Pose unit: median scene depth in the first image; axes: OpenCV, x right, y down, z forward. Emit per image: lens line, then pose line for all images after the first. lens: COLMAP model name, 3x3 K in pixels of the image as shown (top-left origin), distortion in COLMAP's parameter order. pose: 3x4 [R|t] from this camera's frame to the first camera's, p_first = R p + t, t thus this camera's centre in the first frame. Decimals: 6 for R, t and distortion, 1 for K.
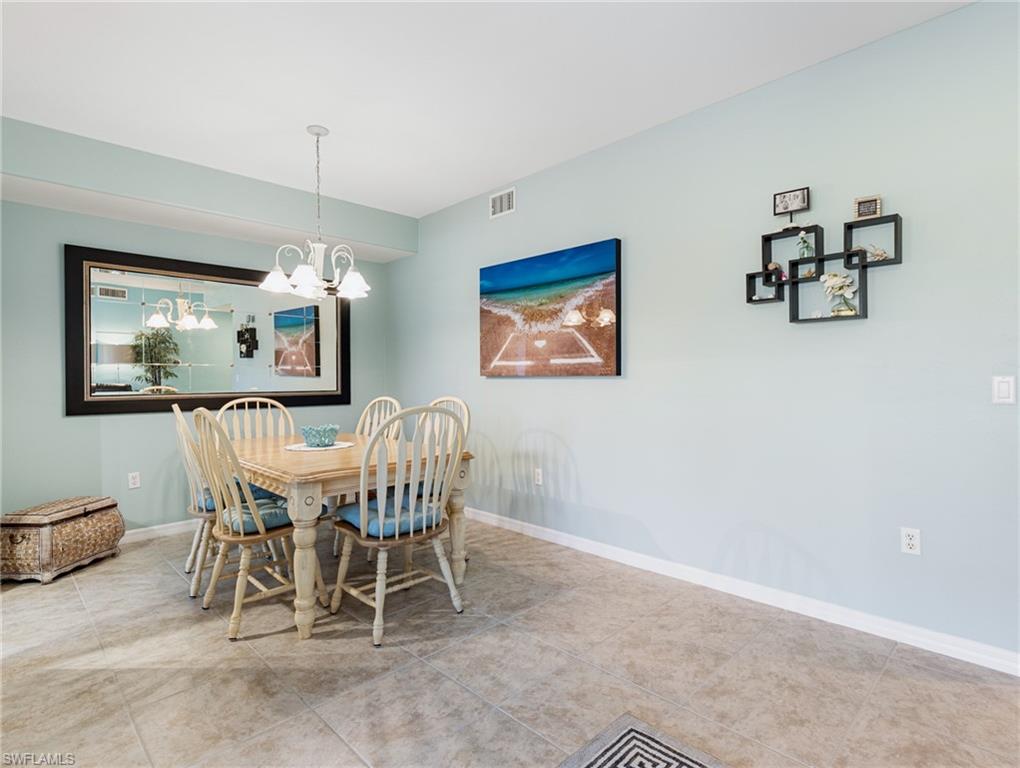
lens RADIAL K [[523.4, 0, 515.2], [0, 523.4, 382.8], [0, 0, 1]] dist [0.004014, 0.002430]
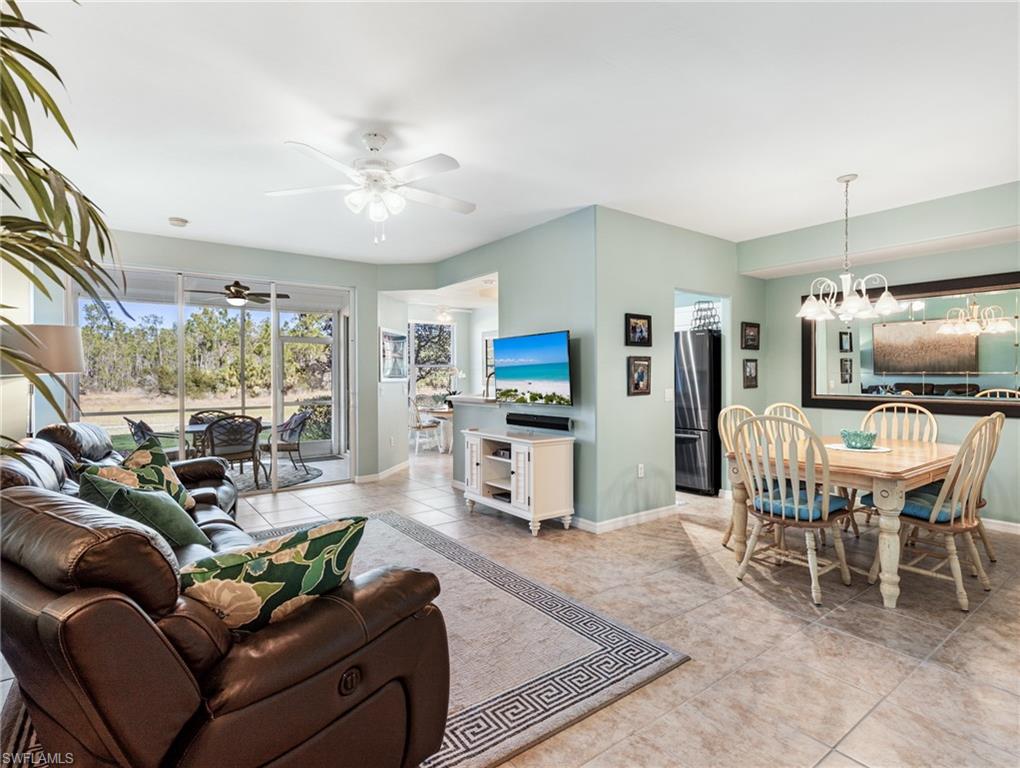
lens RADIAL K [[523.4, 0, 516.2], [0, 523.4, 379.6], [0, 0, 1]] dist [0.004014, 0.002430]
pose [[-0.138844, 0.017276, -0.990164, 1.001389], [-0.003524, 0.999833, 0.017939, -0.053986], [0.990308, 0.005980, -0.138760, 0.481992]]
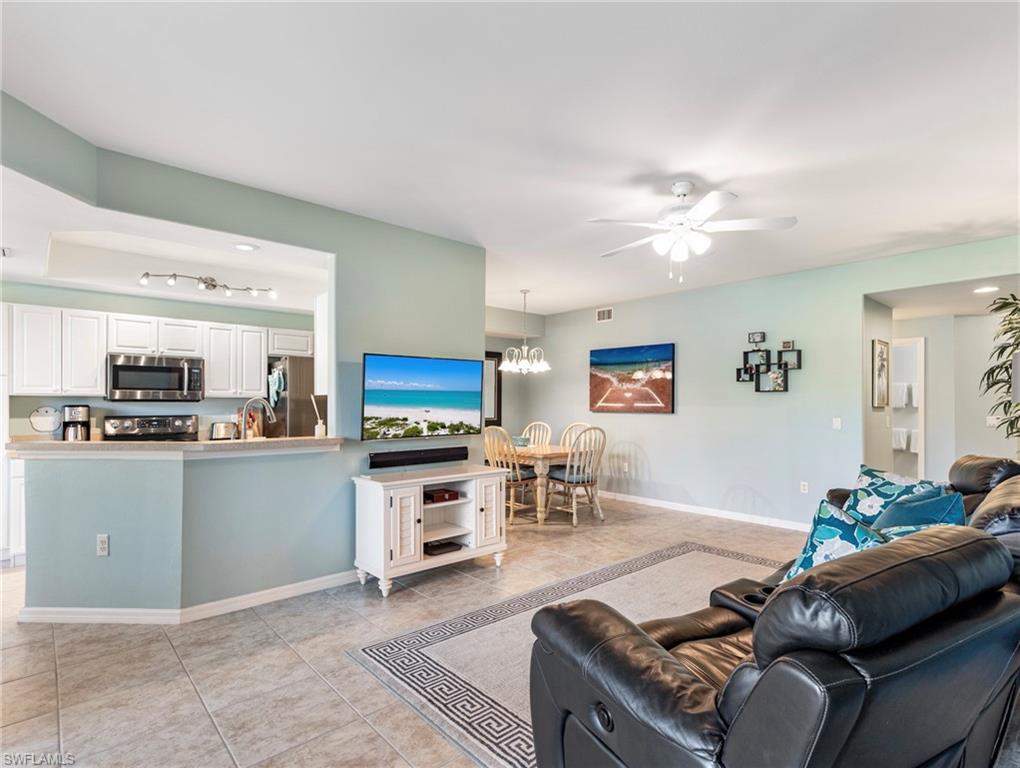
lens RADIAL K [[523.4, 0, 510.0], [0, 523.4, 400.7], [0, 0, 1]] dist [0.004014, 0.002430]
pose [[0.998621, 0.012245, -0.051043, -0.361814], [-0.013025, 0.999803, -0.014979, -0.027199], [0.050850, 0.015623, 0.998584, -1.145157]]
